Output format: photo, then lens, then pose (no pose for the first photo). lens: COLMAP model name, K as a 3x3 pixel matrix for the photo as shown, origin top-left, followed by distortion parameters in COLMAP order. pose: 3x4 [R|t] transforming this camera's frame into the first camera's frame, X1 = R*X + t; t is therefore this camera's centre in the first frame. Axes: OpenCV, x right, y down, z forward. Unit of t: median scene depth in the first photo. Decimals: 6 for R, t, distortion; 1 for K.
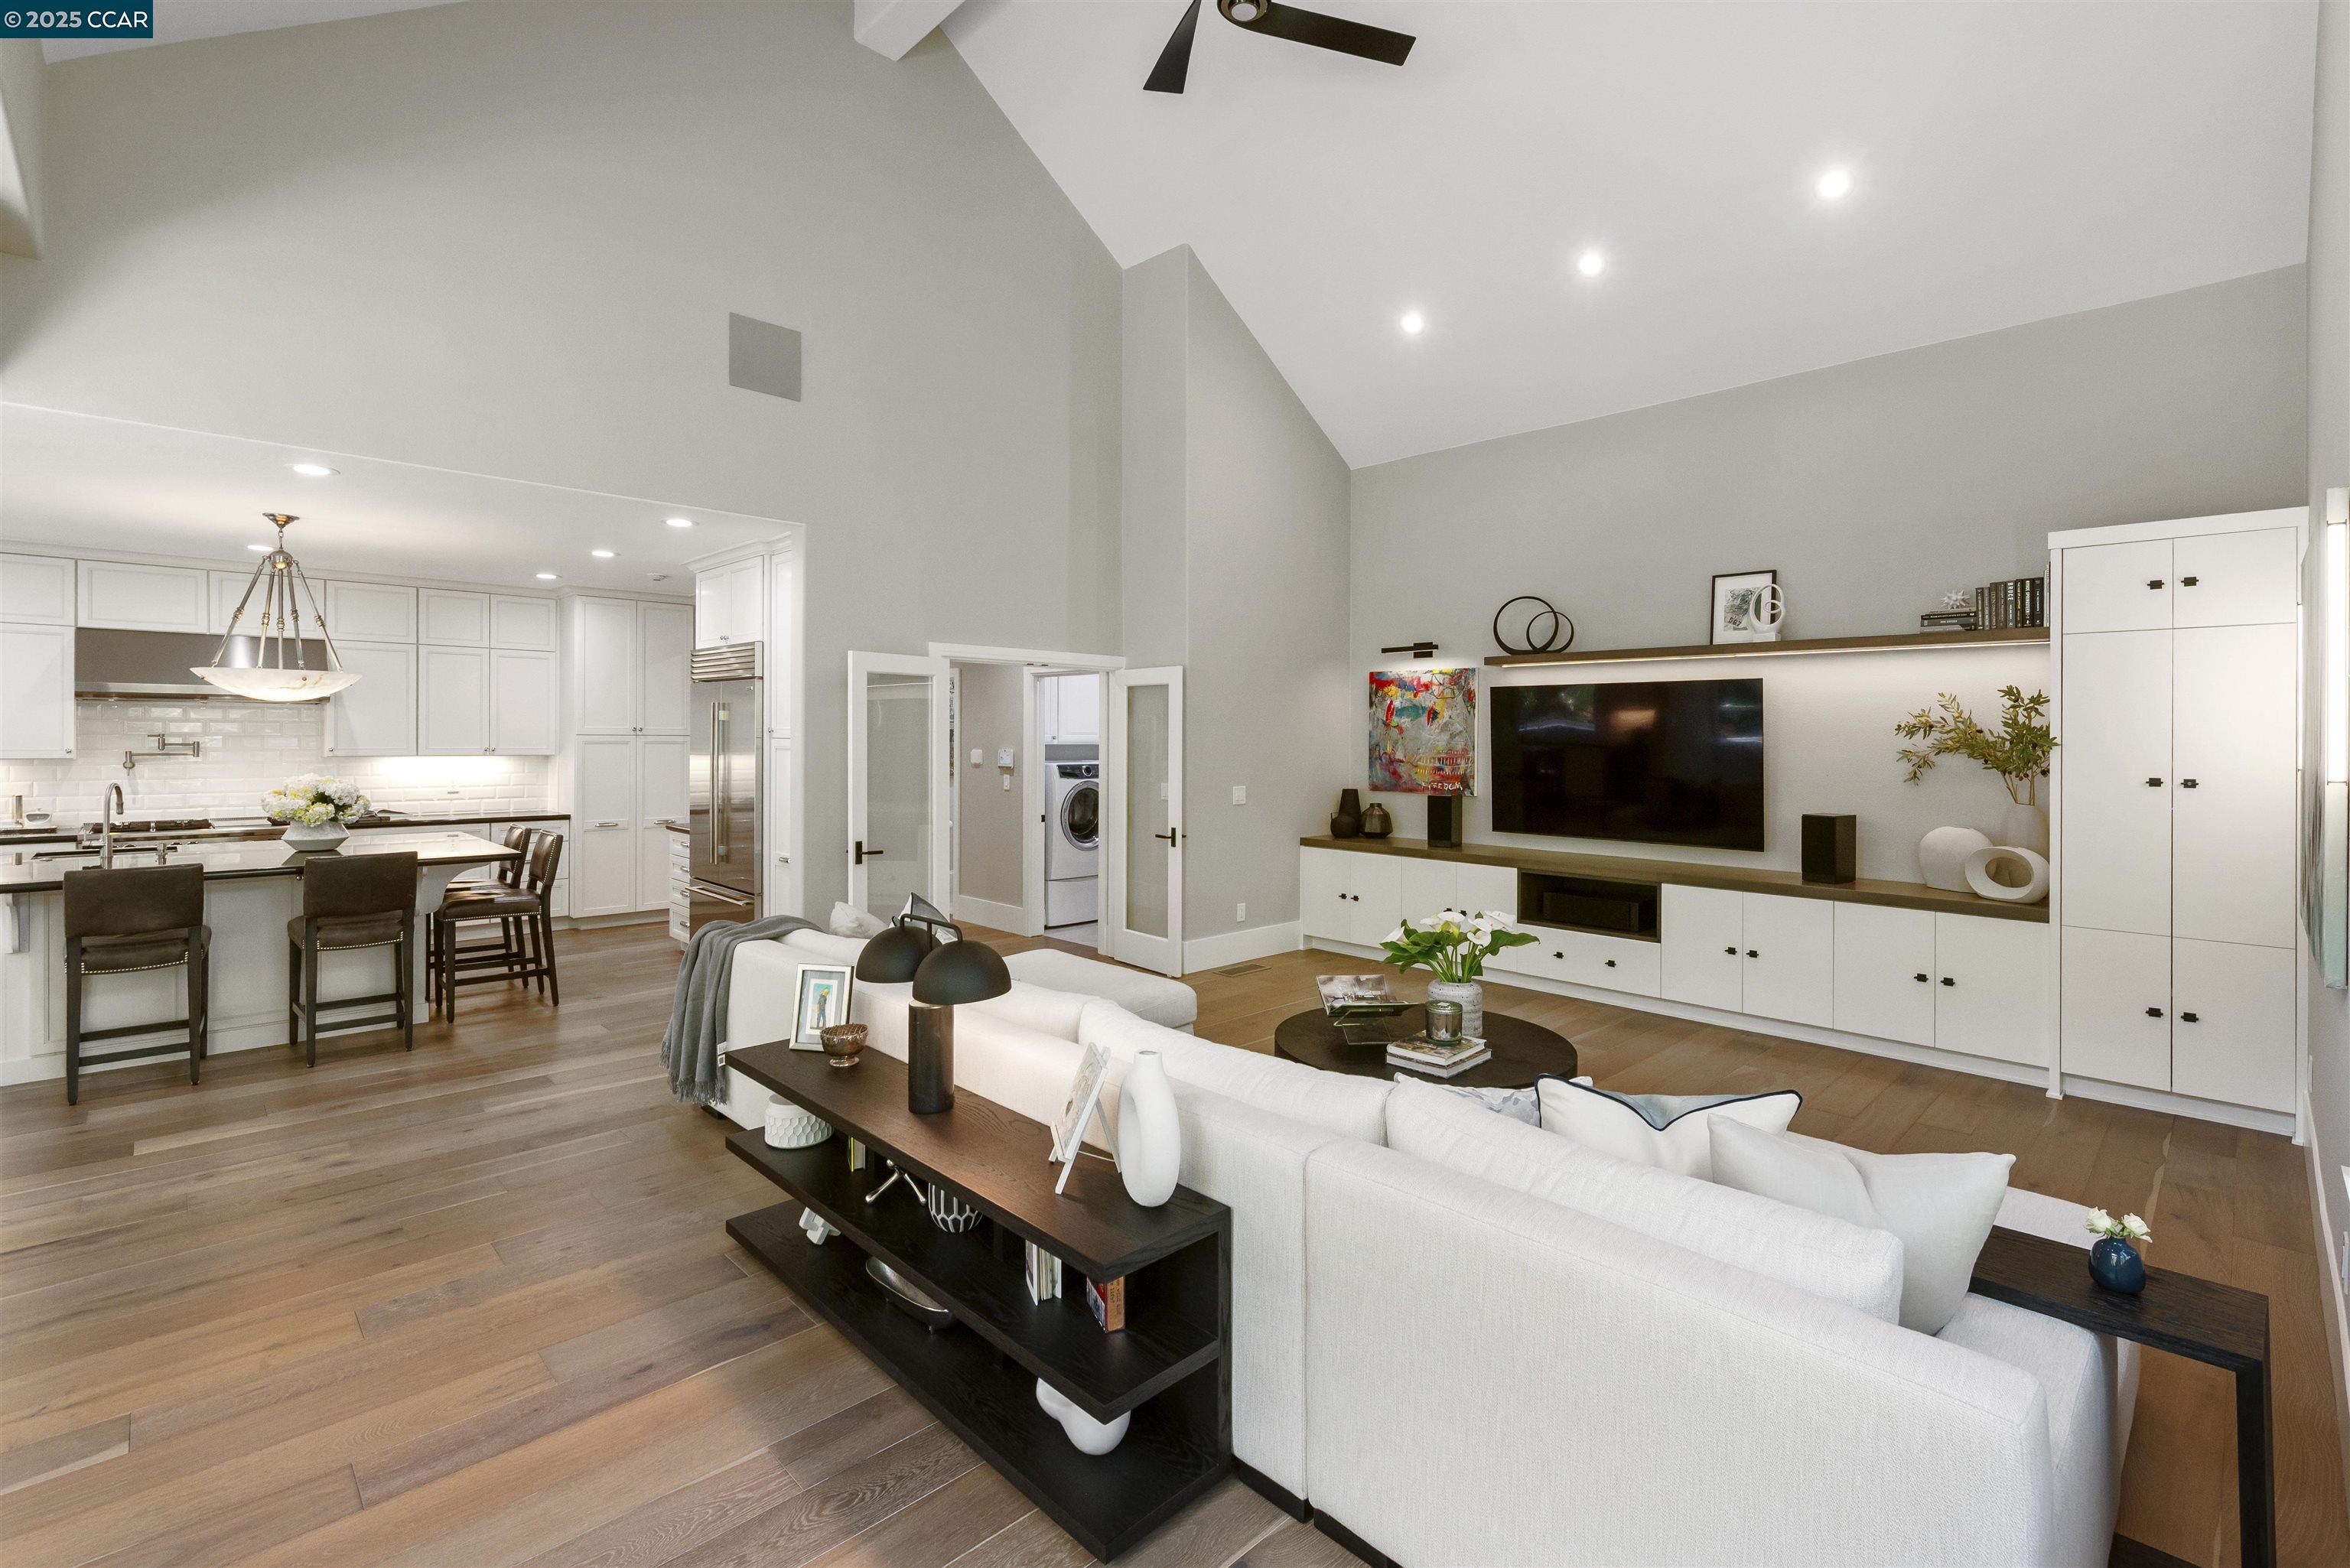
lens RADIAL K [[1045.7, 0, 1200.4], [0, 1045.7, 739.3], [0, 0, 1]] dist [0.000619, -0.000337]
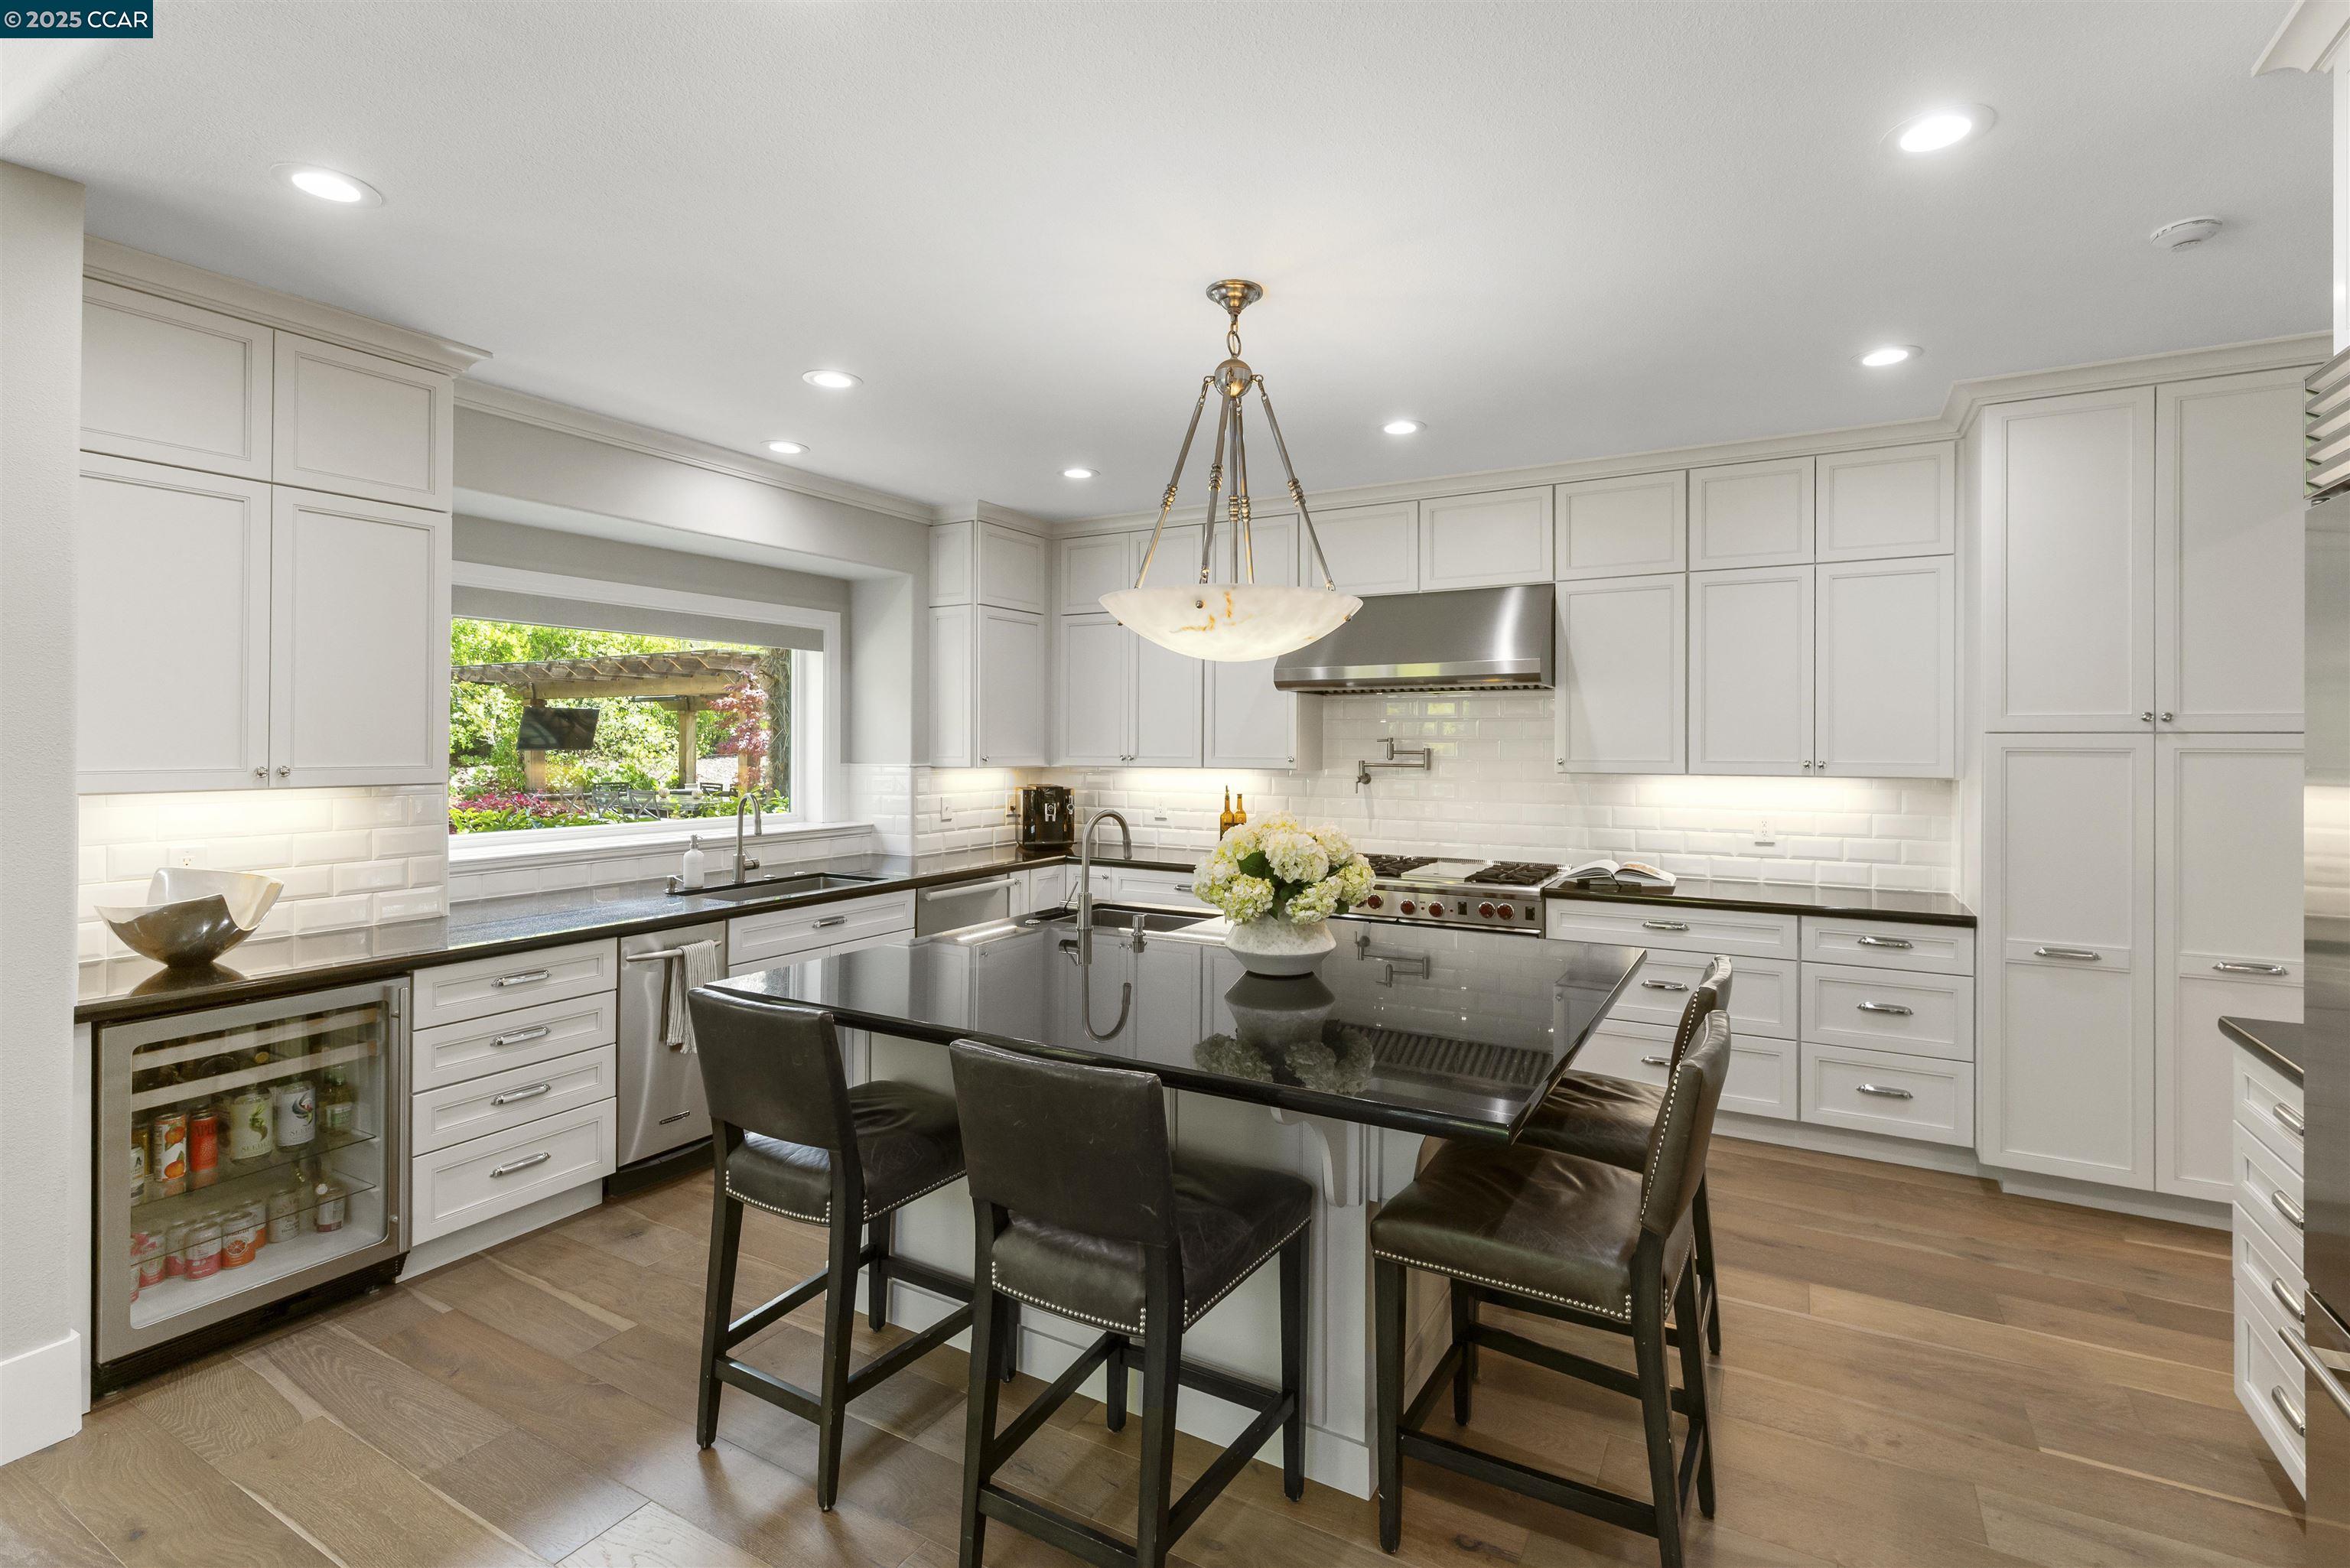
lens RADIAL K [[1056.1, 0, 1219.7], [0, 1056.1, 739.4], [0, 0, 1]] dist [0.001080, 0.000141]
pose [[0.279336, -0.010871, -0.960132, -0.353284], [-0.003634, 0.999917, -0.012378, 0.006472], [0.960187, 0.006947, 0.279273, 0.757480]]
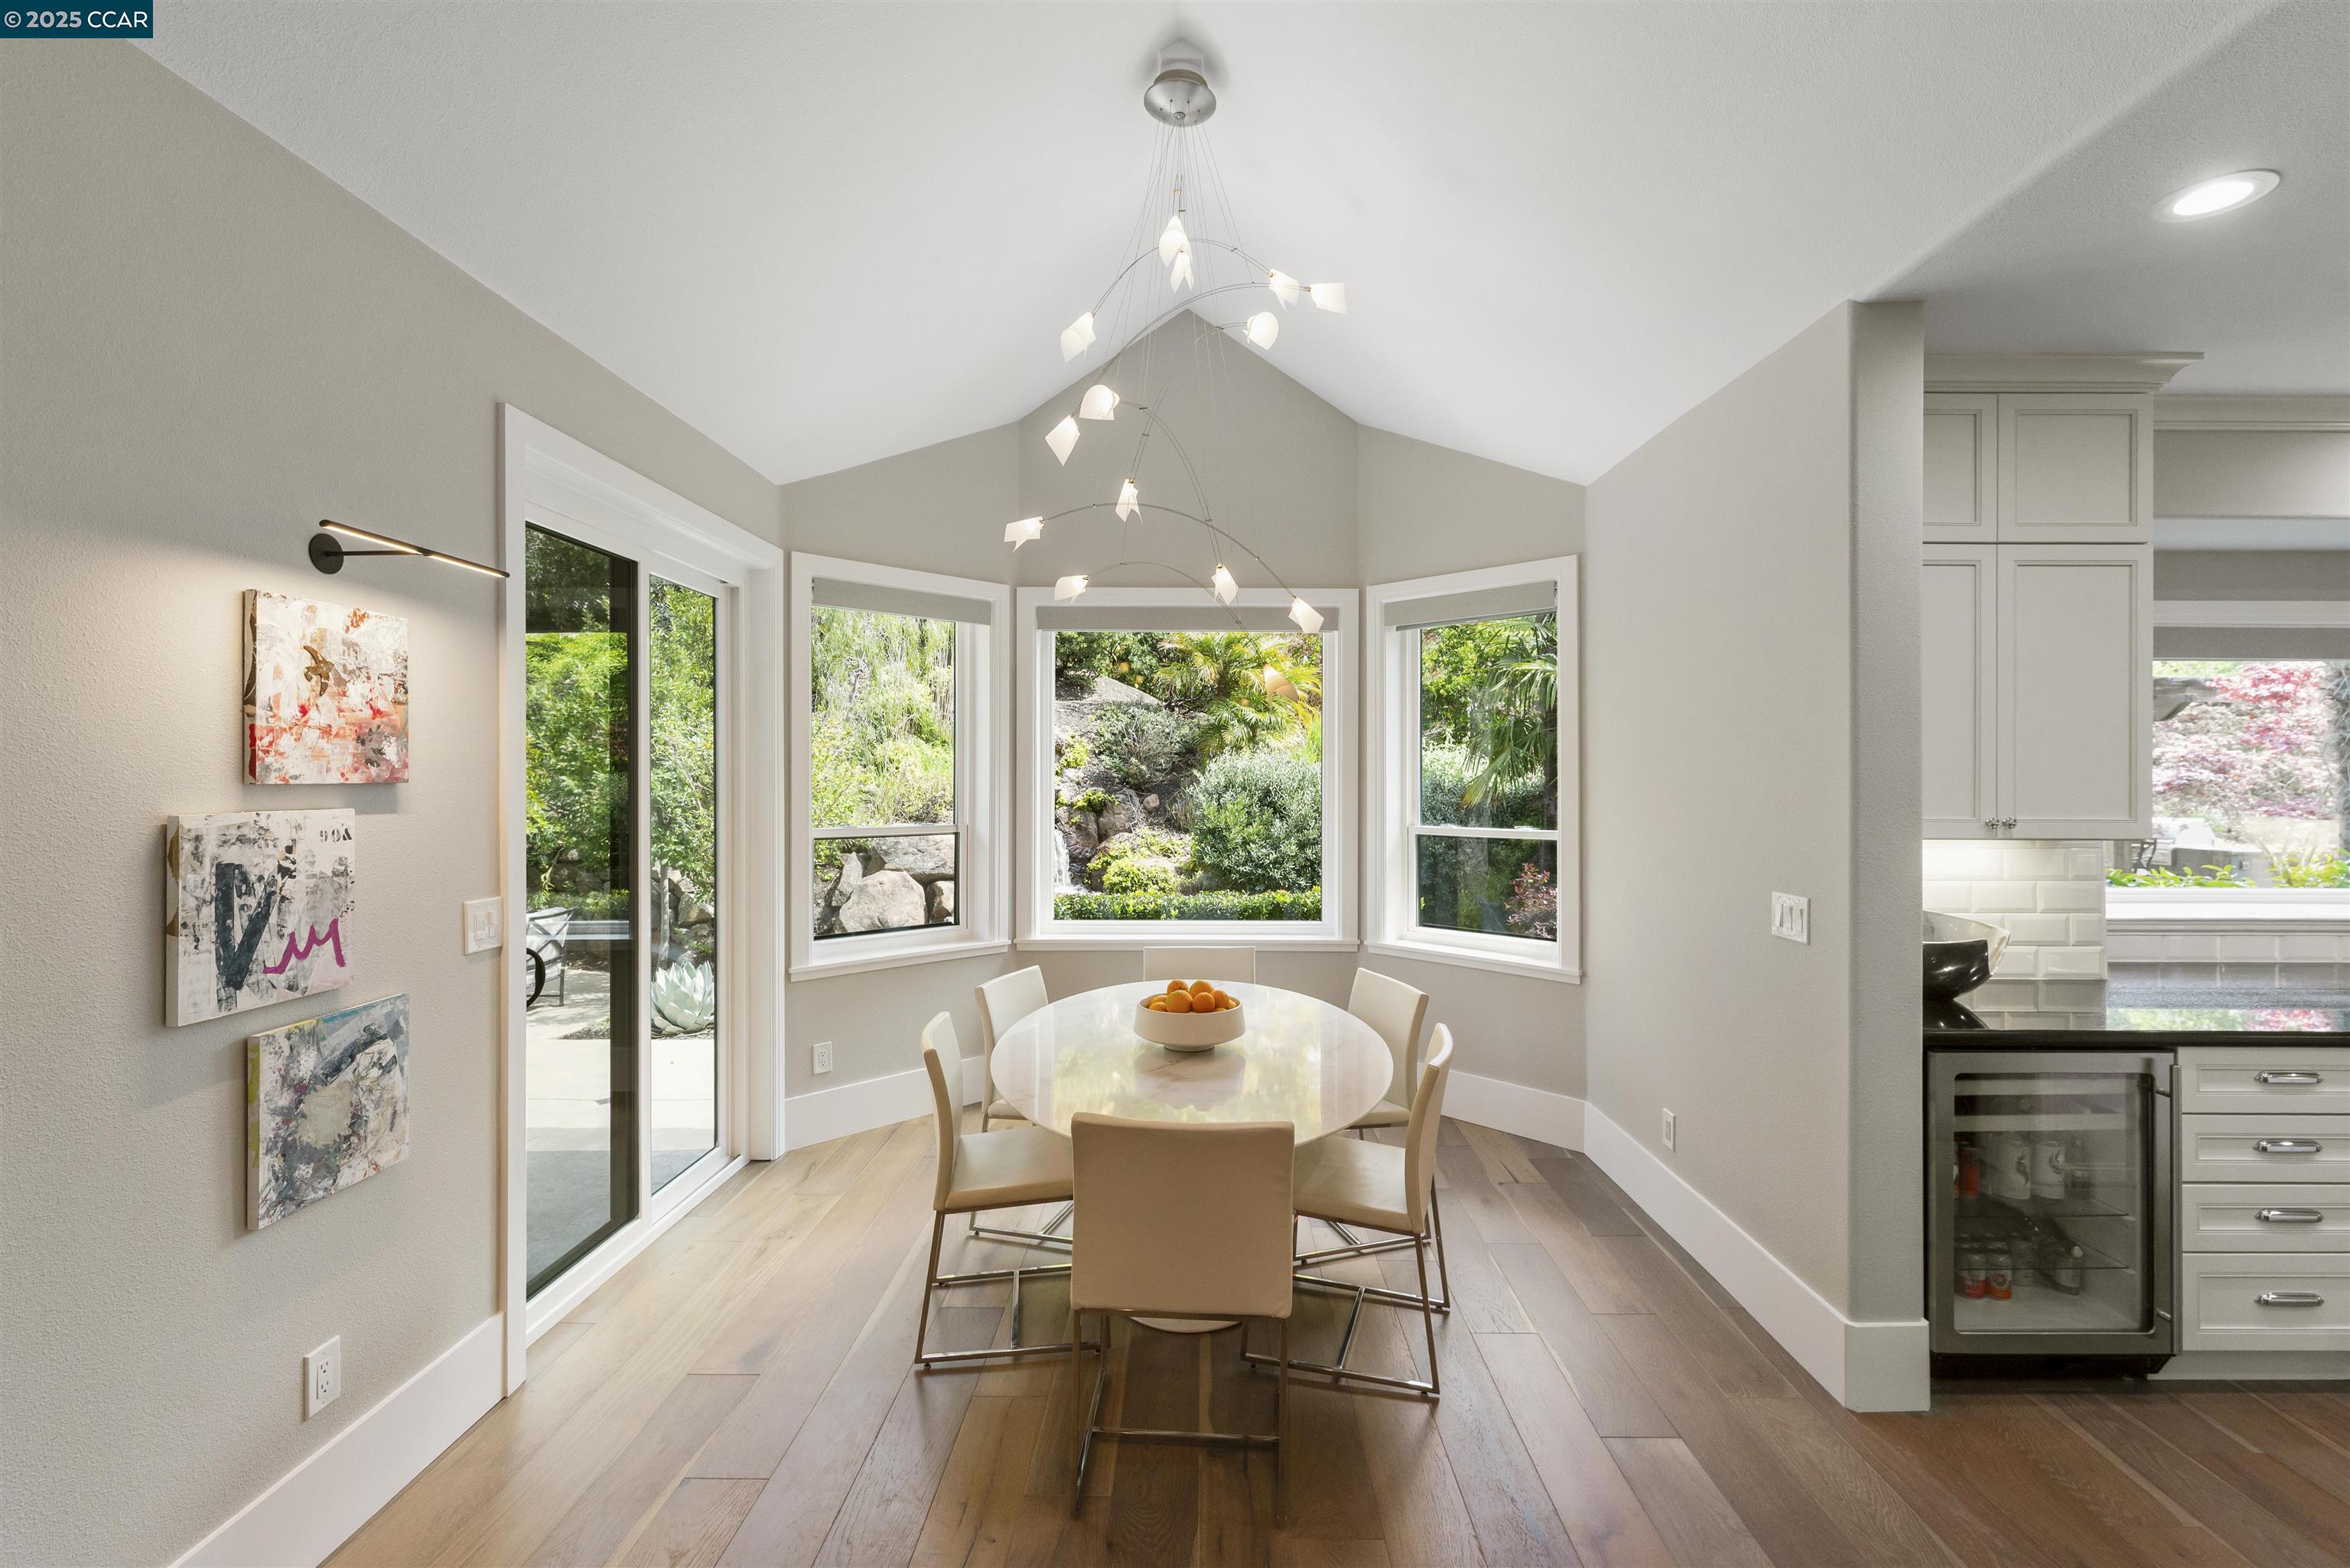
lens RADIAL K [[1028.9, 0, 1199.4], [0, 1028.9, 773.9], [0, 0, 1]] dist [-0.000142, 0.000078]
pose [[-0.709907, -0.012005, -0.704193, -0.330208], [-0.010463, 0.999924, -0.006498, 0.001024], [0.704218, 0.002755, -0.709979, 0.567329]]
